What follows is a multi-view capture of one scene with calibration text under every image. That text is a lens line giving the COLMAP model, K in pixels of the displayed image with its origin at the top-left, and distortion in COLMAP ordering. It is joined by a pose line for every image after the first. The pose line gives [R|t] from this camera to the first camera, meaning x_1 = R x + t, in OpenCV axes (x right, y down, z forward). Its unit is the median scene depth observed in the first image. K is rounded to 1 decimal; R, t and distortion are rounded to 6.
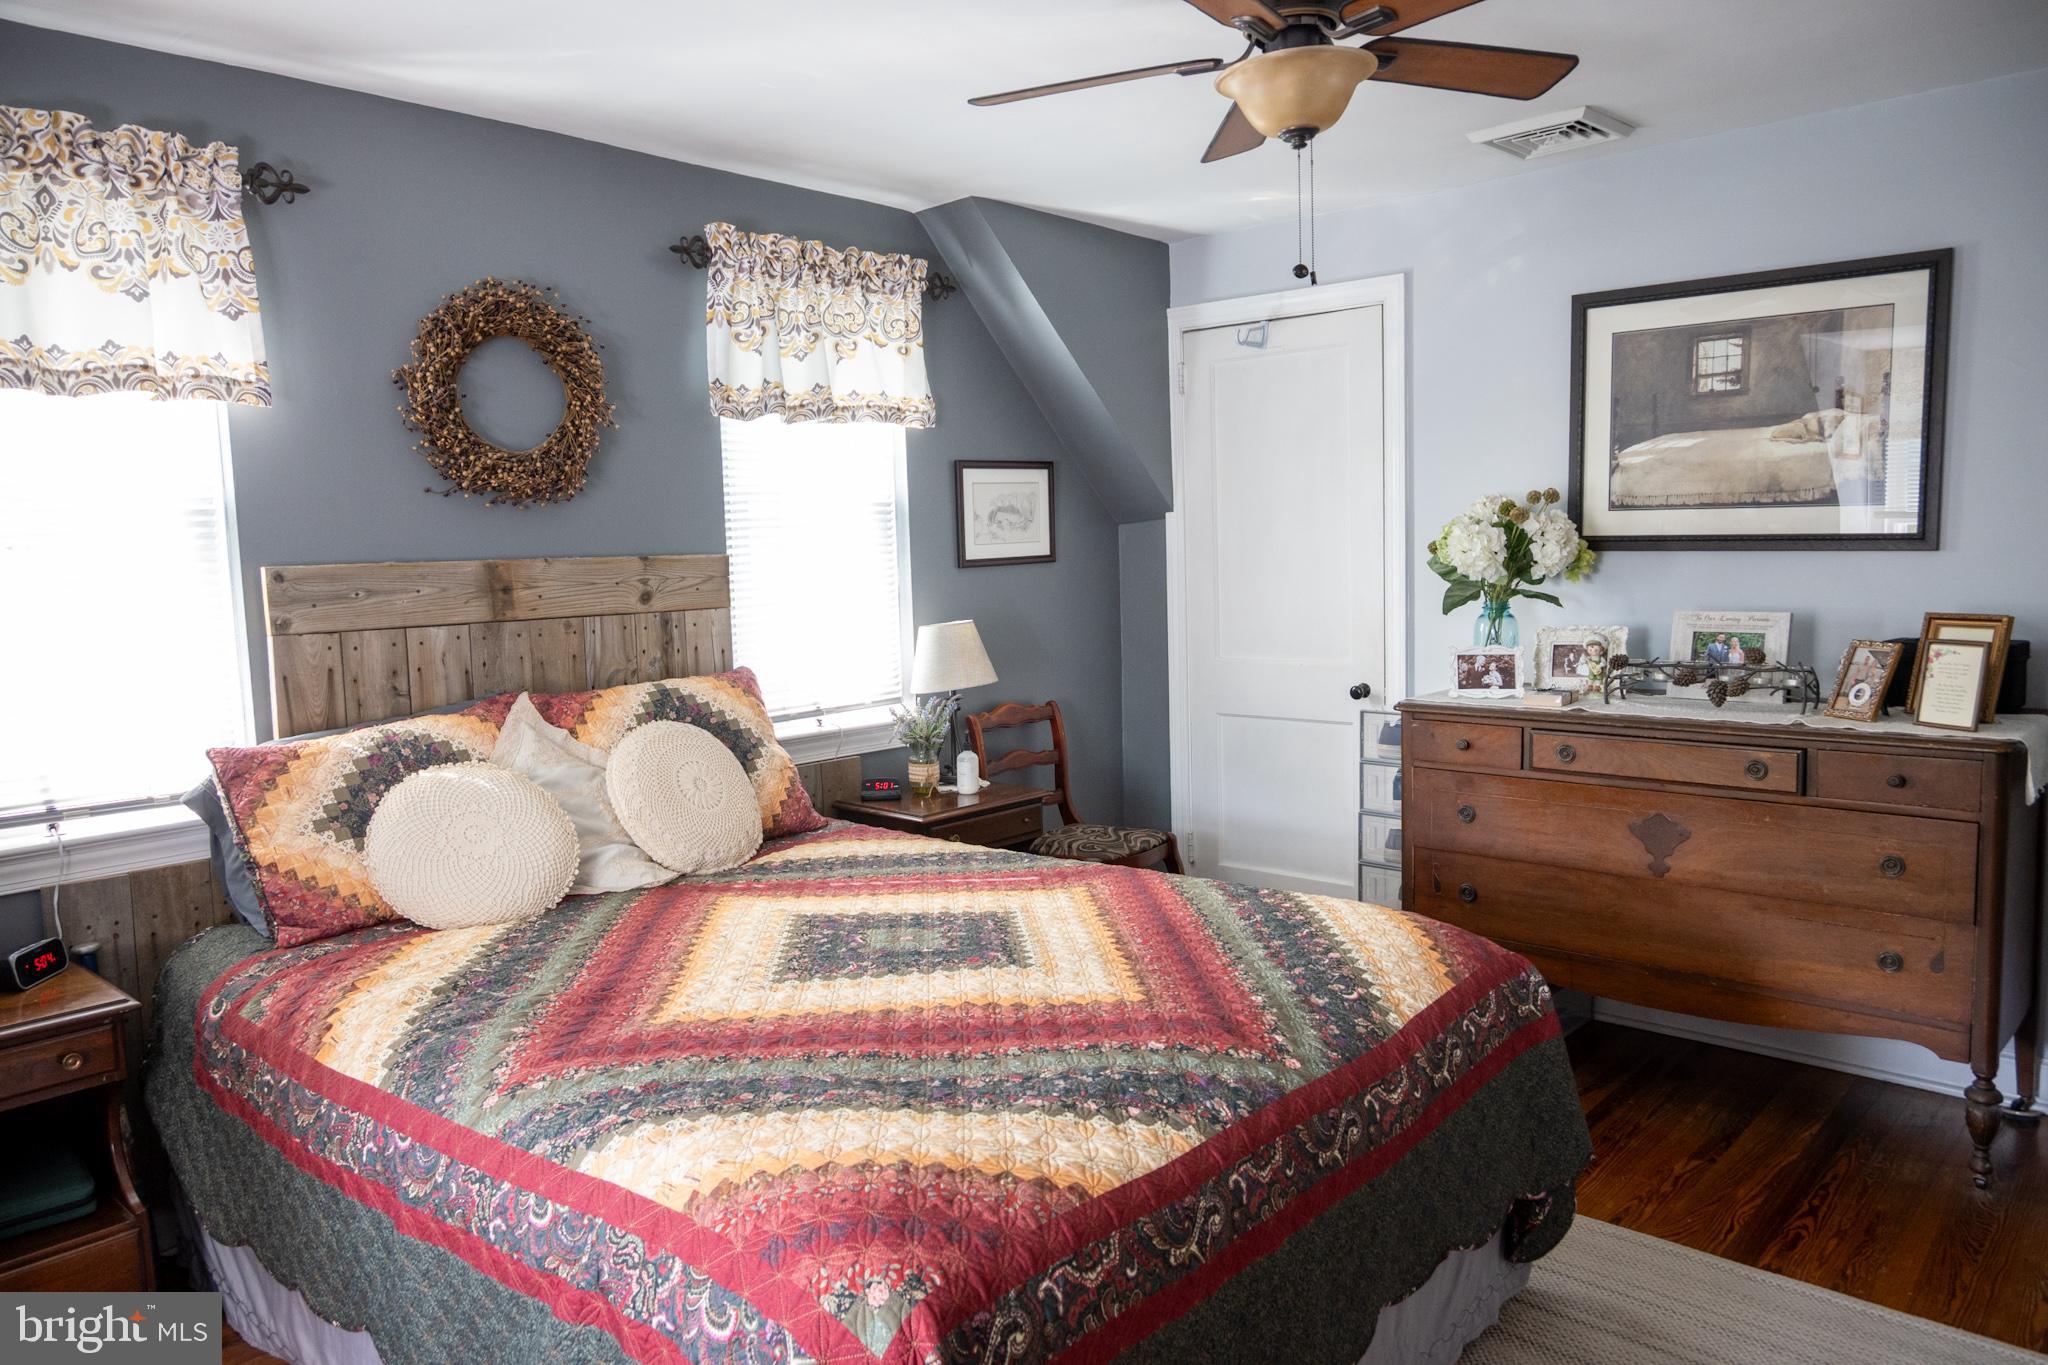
lens RADIAL K [[1452.4, 0, 991.3], [0, 1452.4, 683.8], [0, 0, 1]] dist [0.029243, -0.004503]
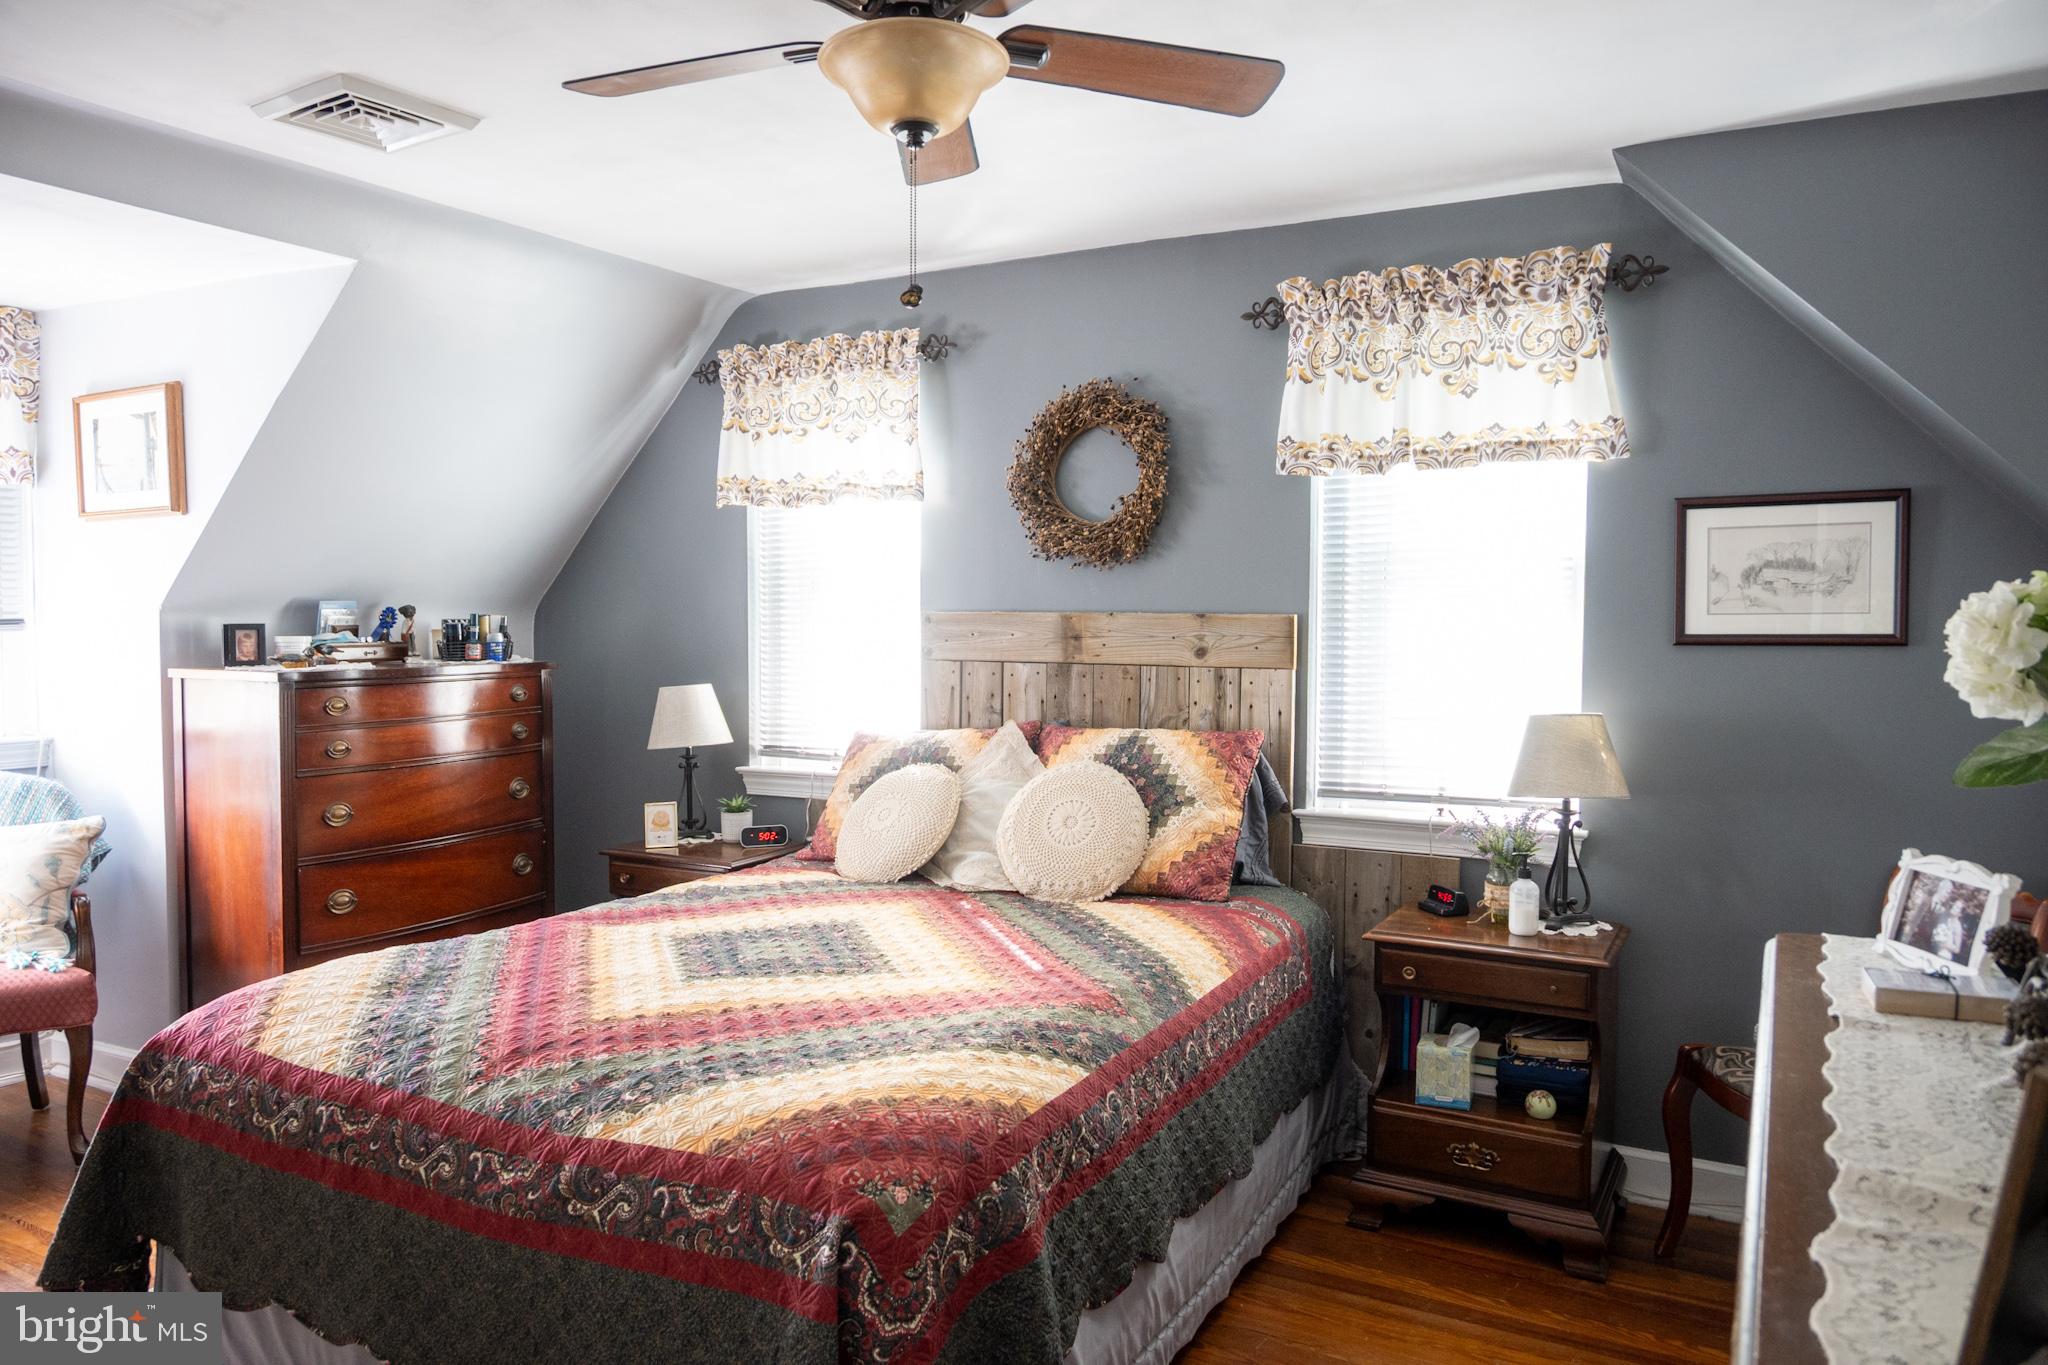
lens RADIAL K [[1421.7, 0, 1024.0], [0, 1421.7, 682.5], [0, 0, 1]] dist [0.000482, -0.002167]
pose [[0.227794, 0.073441, -0.970936, 0.730587], [-0.108594, 0.992847, 0.049621, -0.074546], [0.967635, 0.094134, 0.234140, 0.632695]]
